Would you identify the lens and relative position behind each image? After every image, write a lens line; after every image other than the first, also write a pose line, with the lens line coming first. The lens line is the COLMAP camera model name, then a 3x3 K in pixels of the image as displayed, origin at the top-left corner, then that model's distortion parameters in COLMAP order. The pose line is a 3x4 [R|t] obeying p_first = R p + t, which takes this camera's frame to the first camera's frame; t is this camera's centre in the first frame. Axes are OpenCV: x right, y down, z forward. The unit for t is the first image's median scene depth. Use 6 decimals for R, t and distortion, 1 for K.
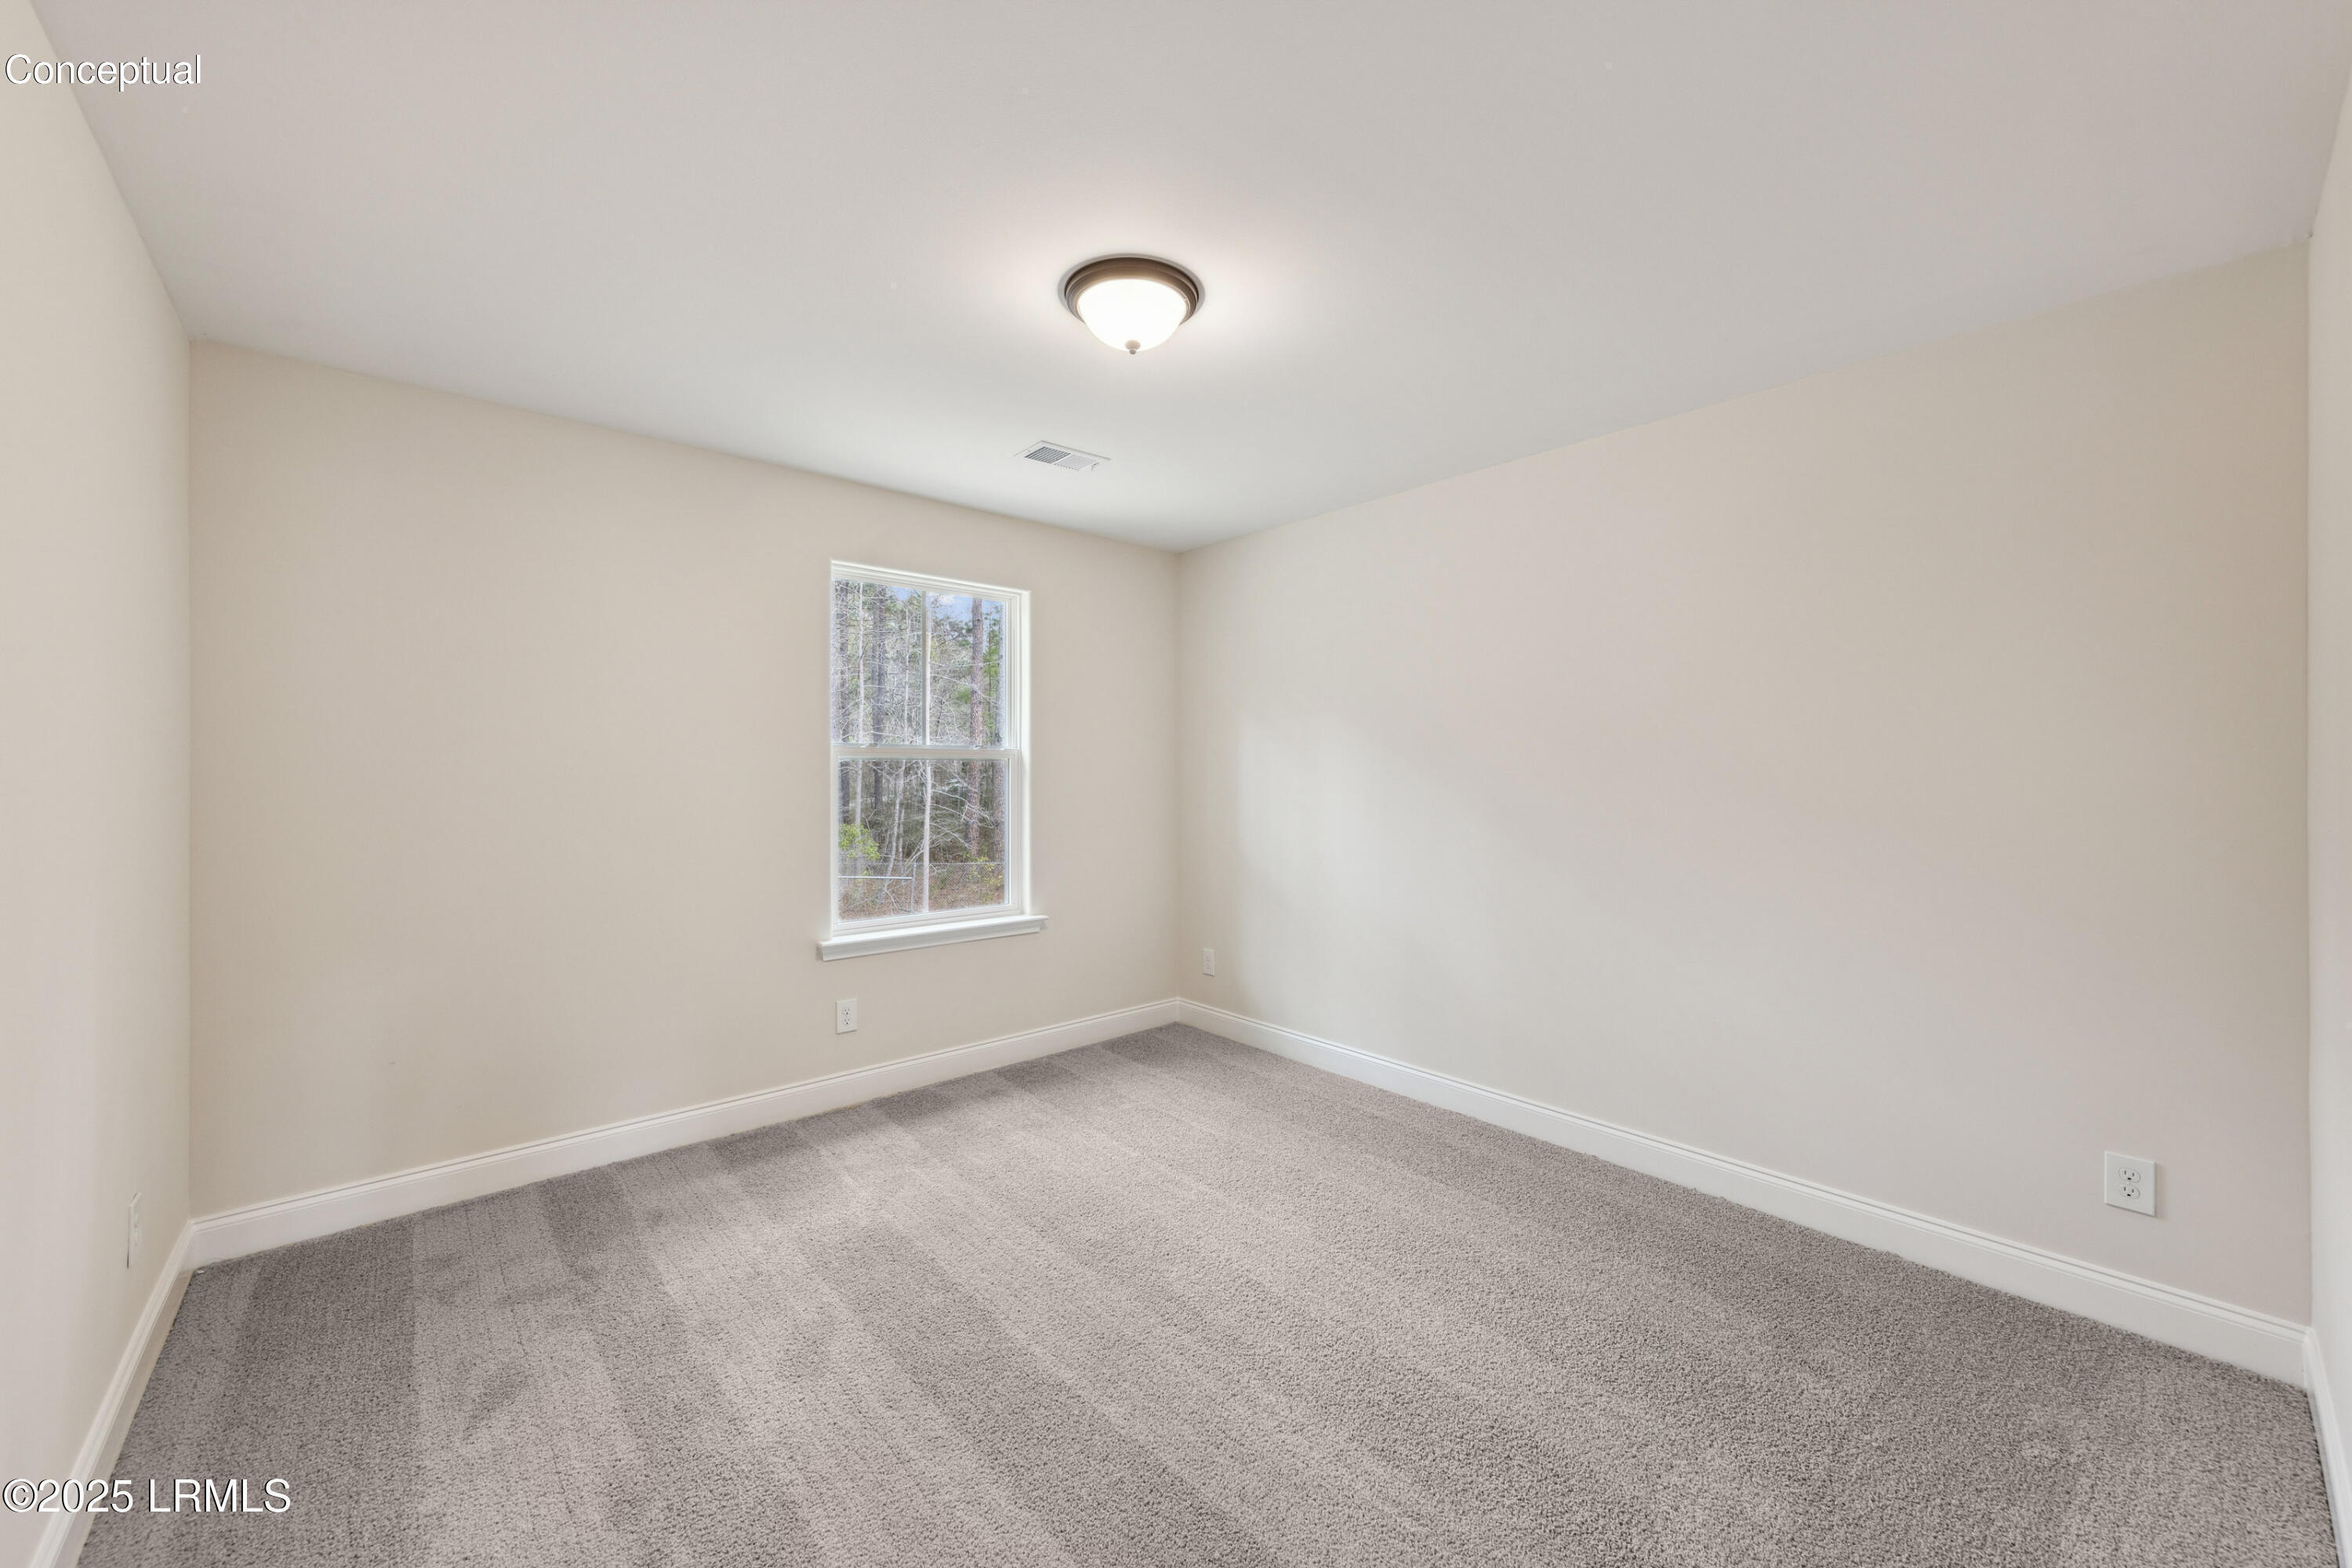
lens RADIAL K [[863.0, 0, 1211.7], [0, 863.0, 782.0], [0, 0, 1]] dist [-0.001259, -0.000044]
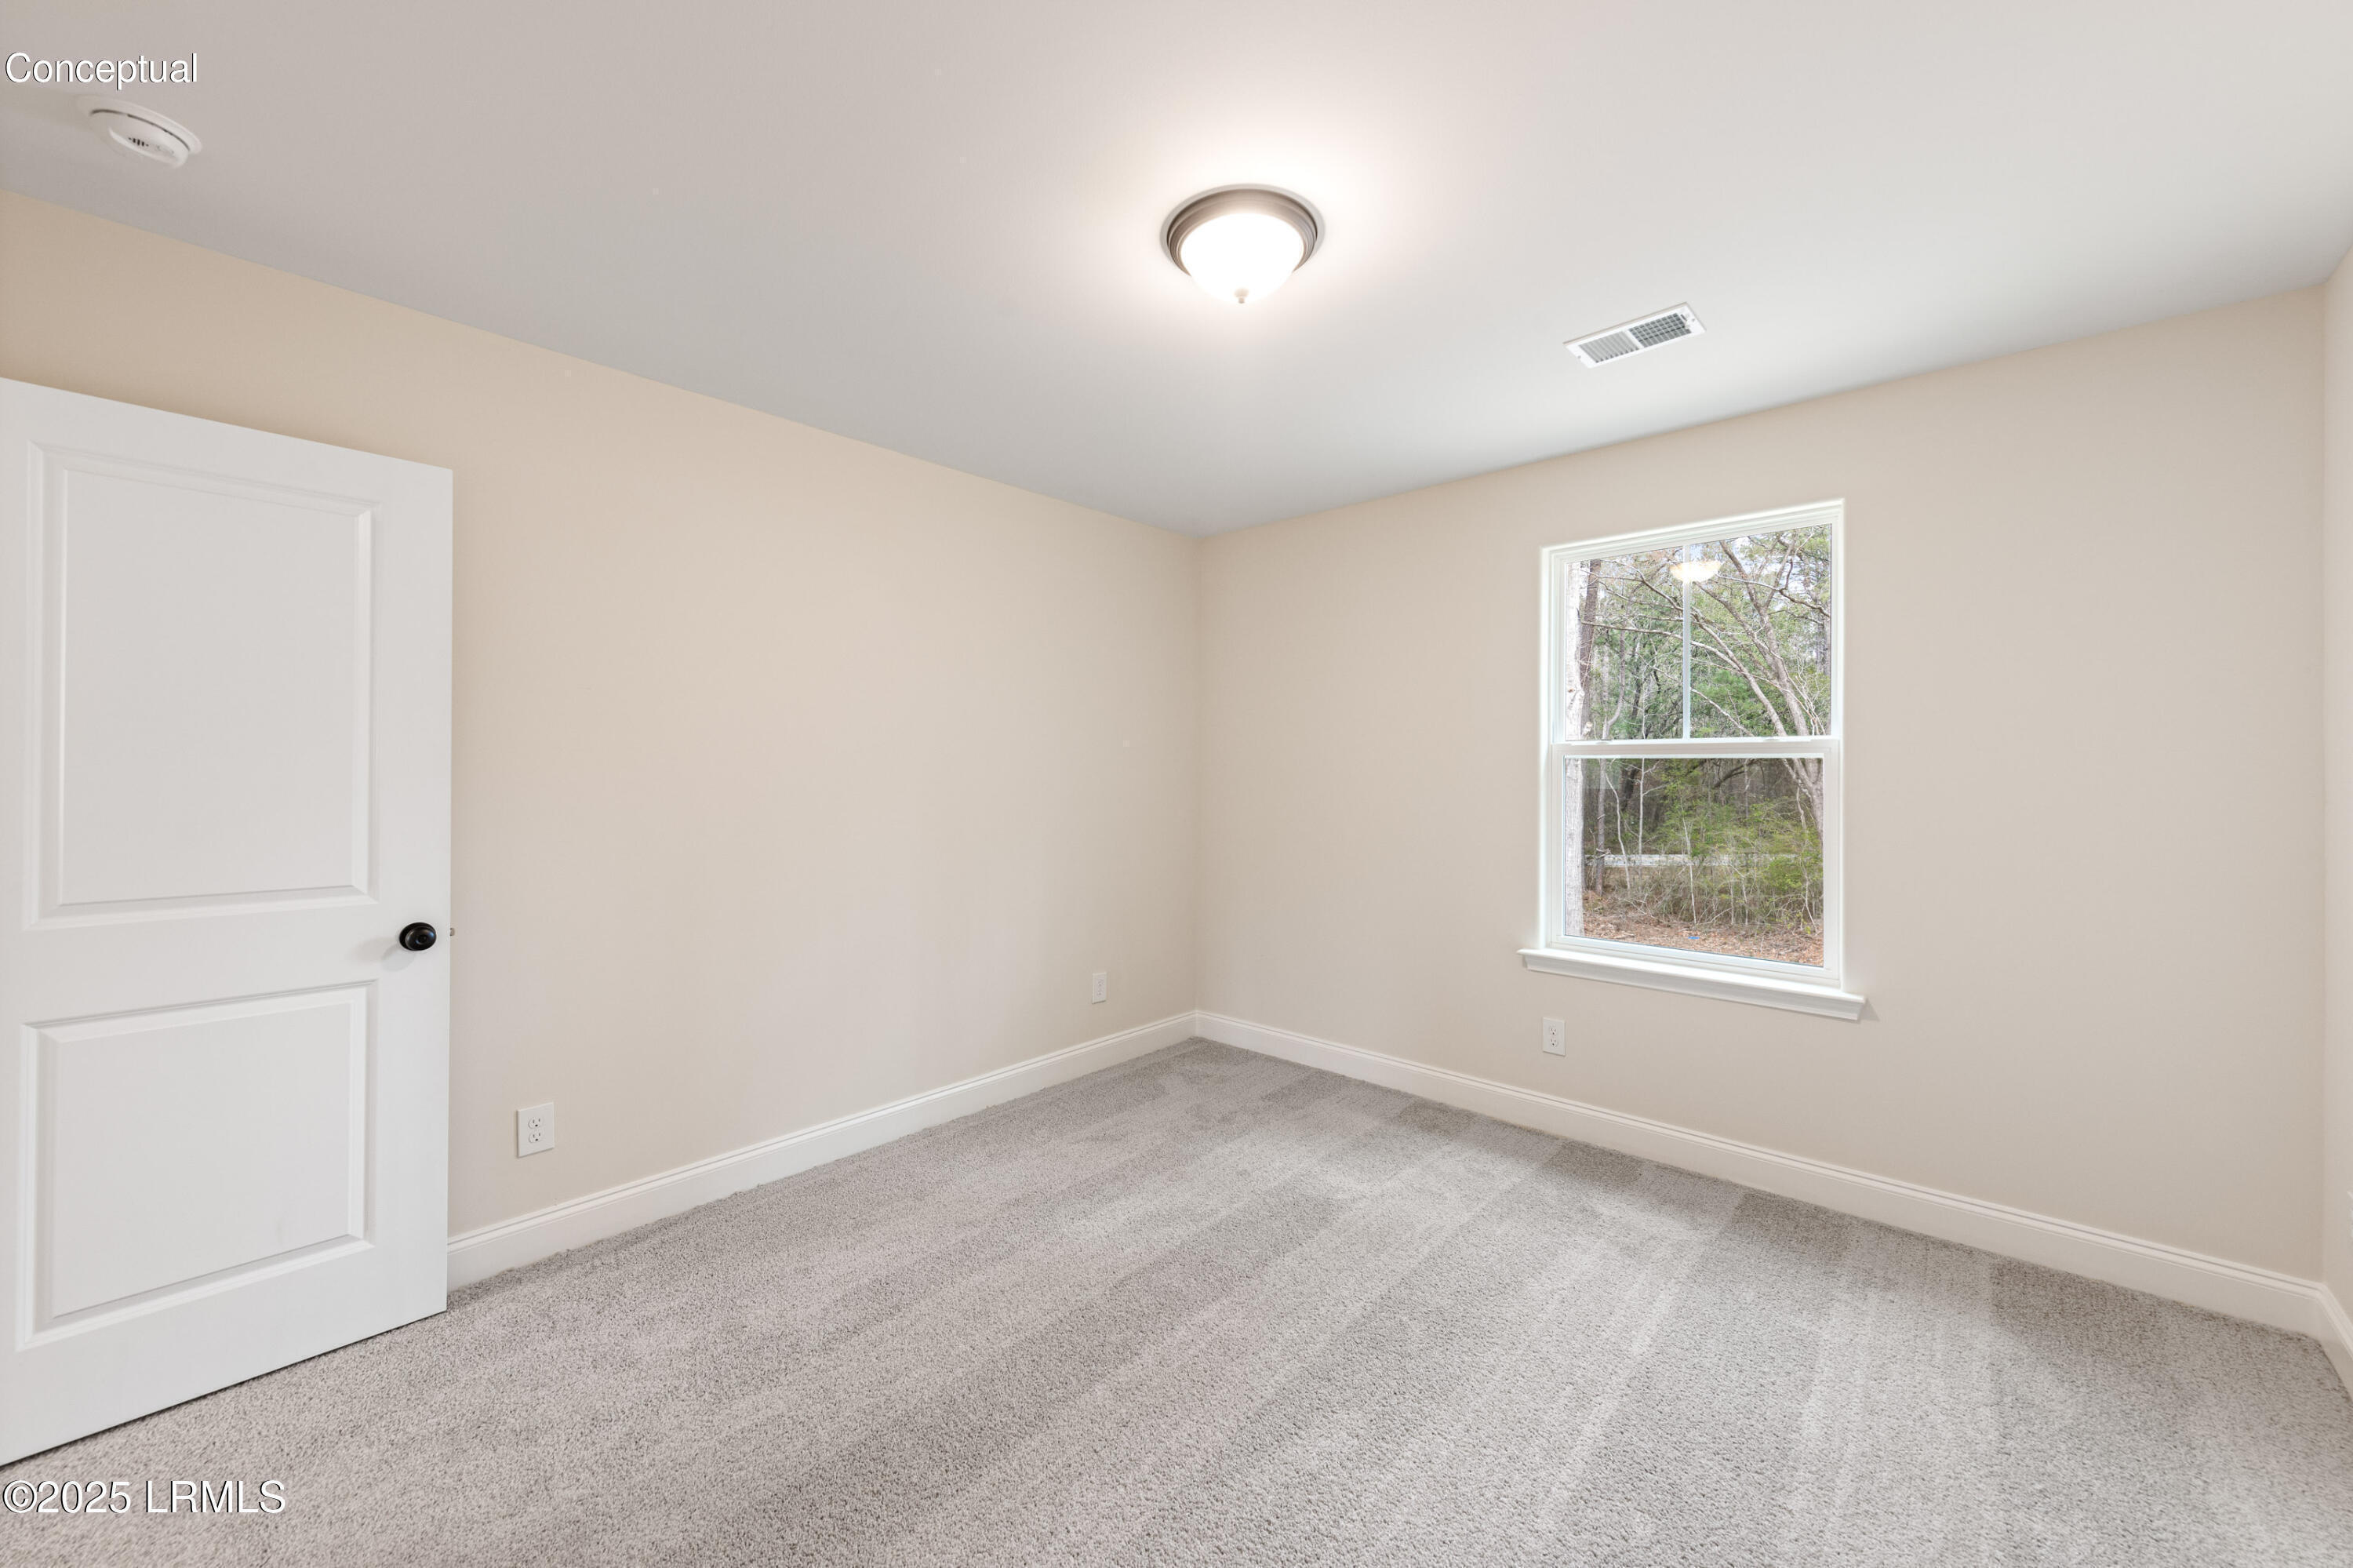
lens RADIAL K [[902.8, 0, 1185.2], [0, 902.8, 772.7], [0, 0, 1]] dist [0.018361, -0.000398]
pose [[0.086118, 0.002865, -0.996281, 0.591945], [-0.003963, 0.999989, 0.002533, -0.015863], [0.996277, 0.003730, 0.086129, 0.595970]]
